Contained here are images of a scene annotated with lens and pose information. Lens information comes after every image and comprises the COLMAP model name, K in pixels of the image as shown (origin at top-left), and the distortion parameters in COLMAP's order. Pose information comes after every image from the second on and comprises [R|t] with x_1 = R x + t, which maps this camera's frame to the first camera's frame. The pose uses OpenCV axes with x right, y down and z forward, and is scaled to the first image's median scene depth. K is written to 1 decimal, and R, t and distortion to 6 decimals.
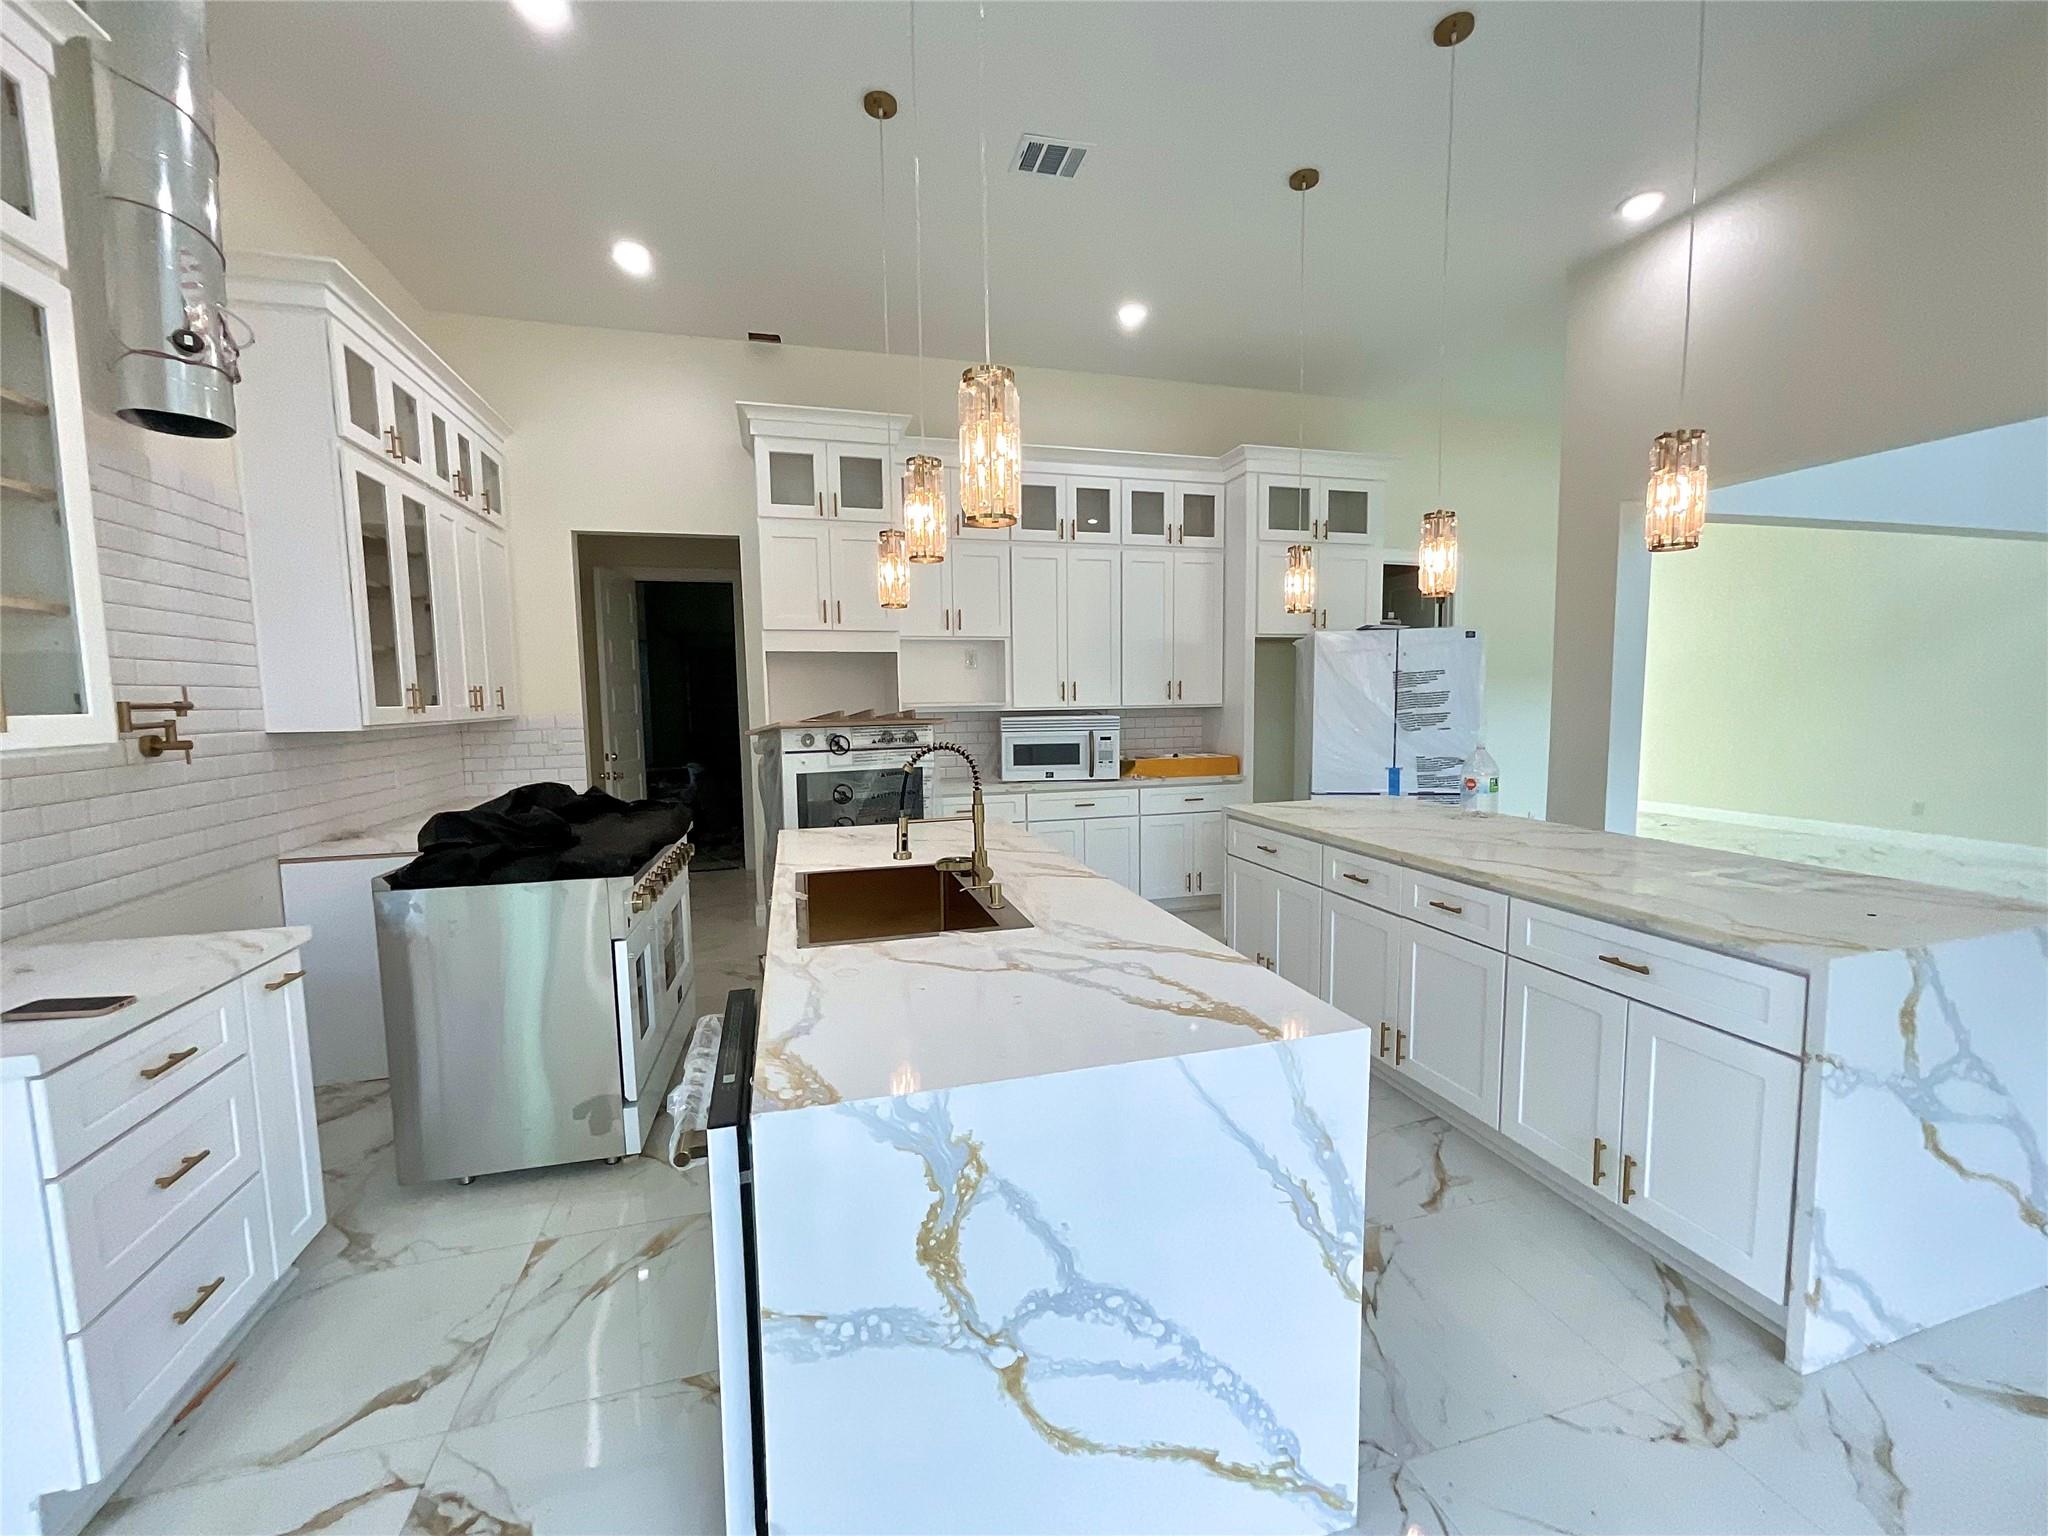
lens RADIAL K [[828.4, 0, 1024.0], [0, 828.4, 768.0], [0, 0, 1]] dist [-0.017566, -0.000122]
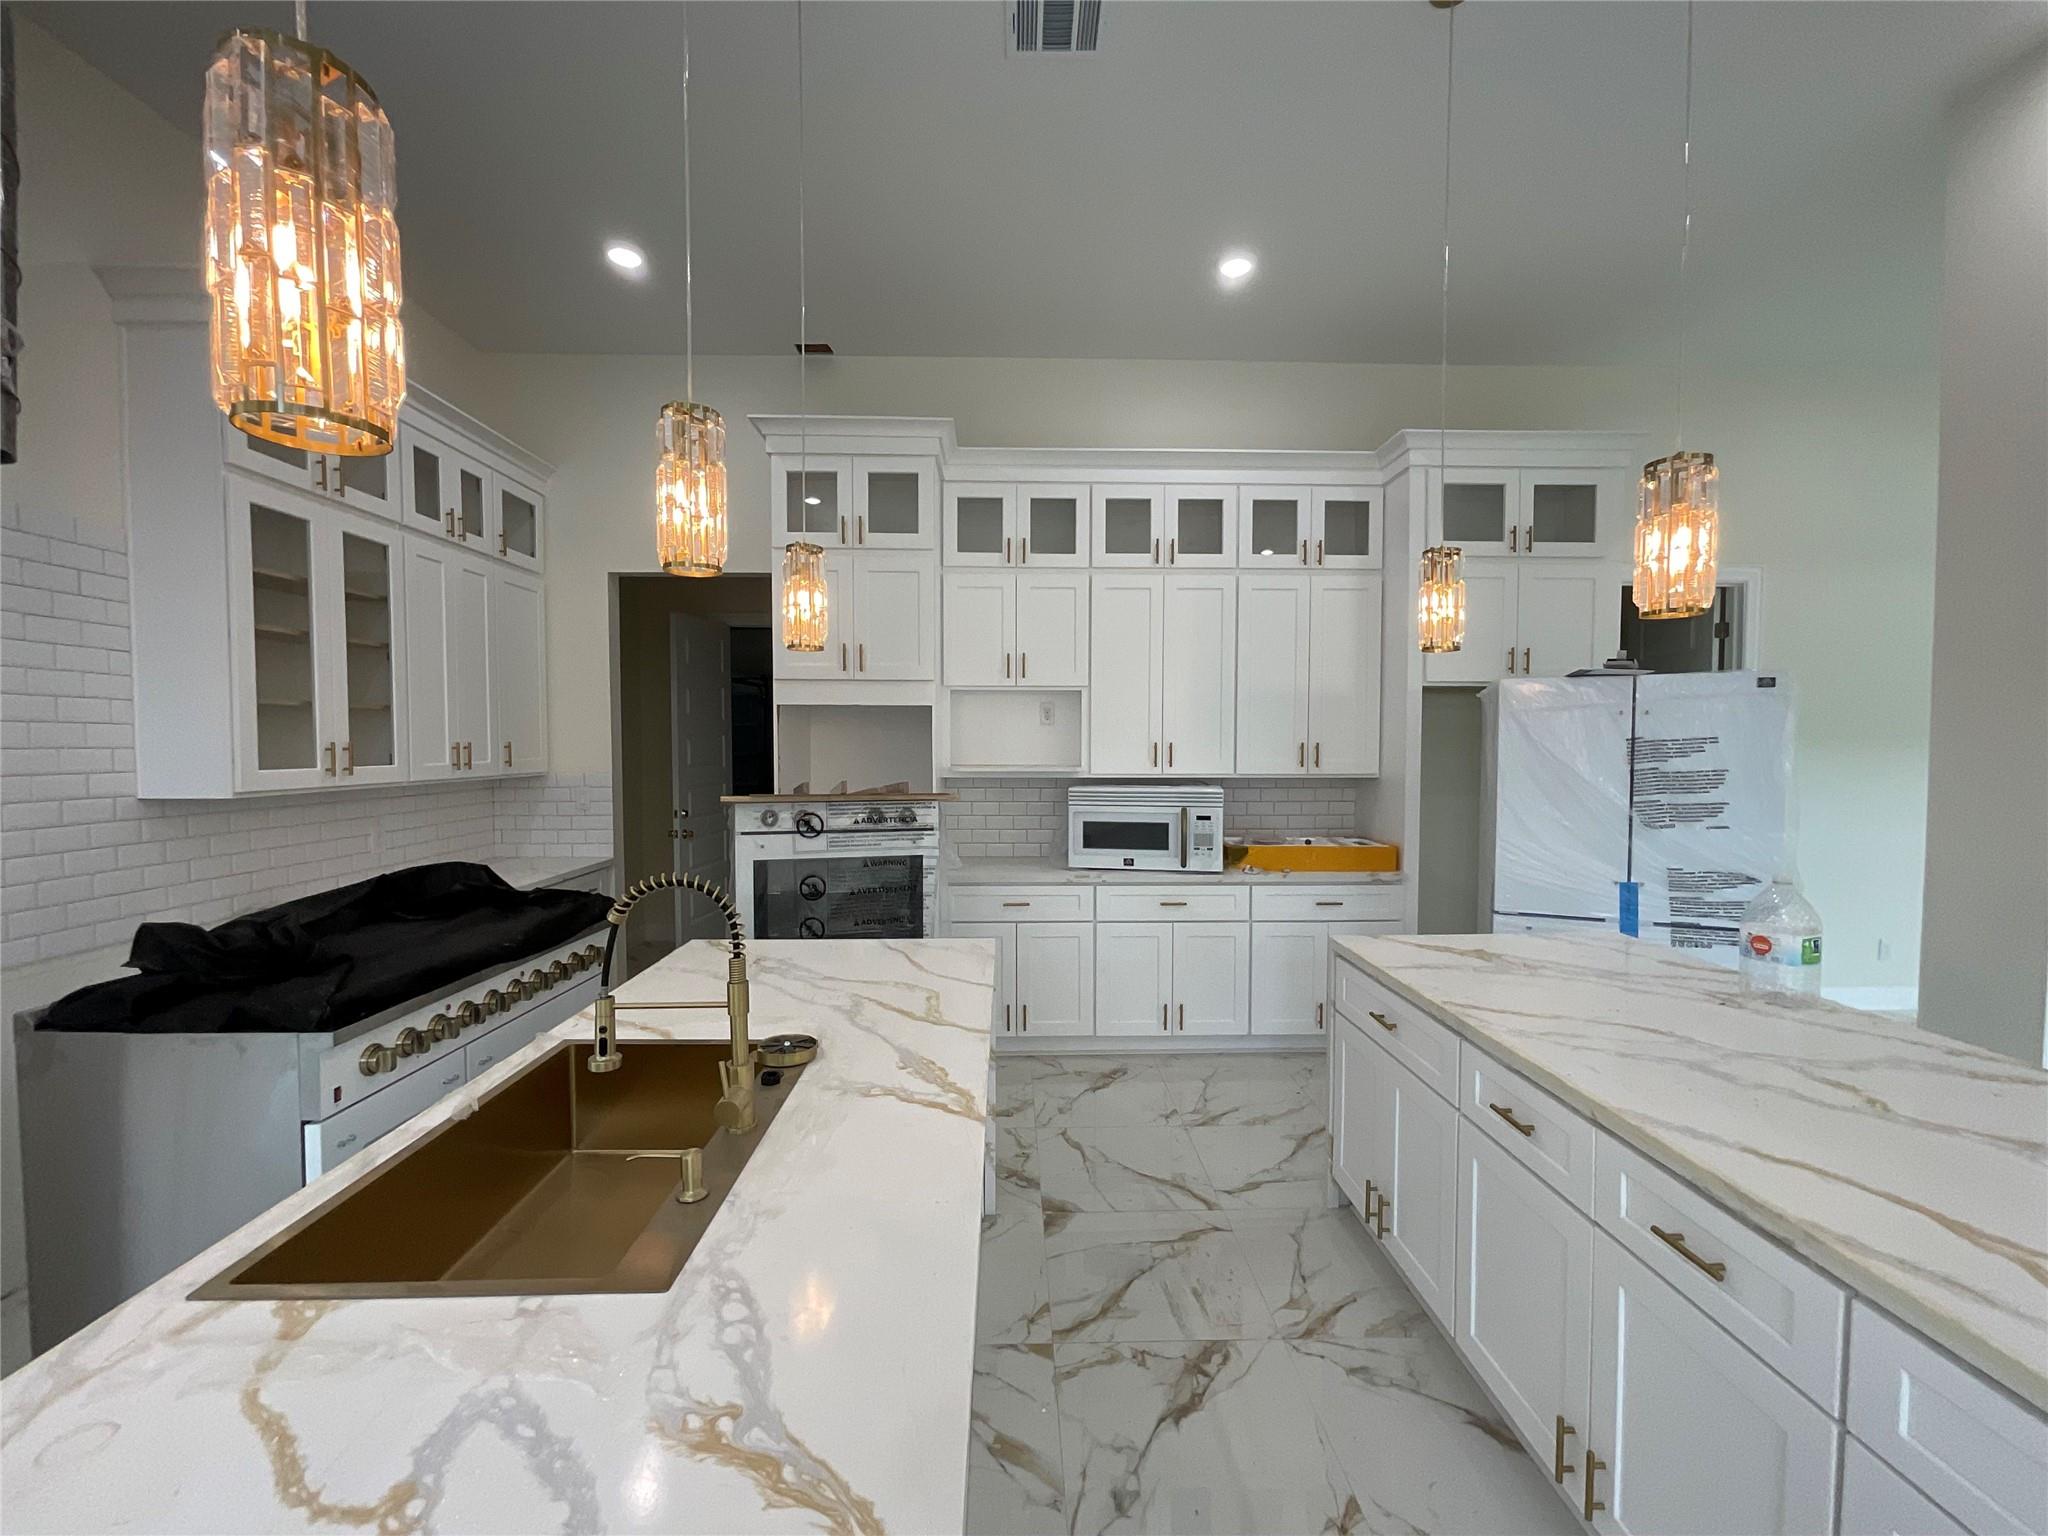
lens RADIAL K [[827.7, 0, 1024.0], [0, 827.7, 768.0], [0, 0, 1]] dist [-0.022630, 0.011757]
pose [[0.968534, 0.022949, -0.247822, 0.132327], [-0.036188, 0.998143, -0.048998, -0.040282], [0.246237, 0.056425, 0.967566, 0.227568]]
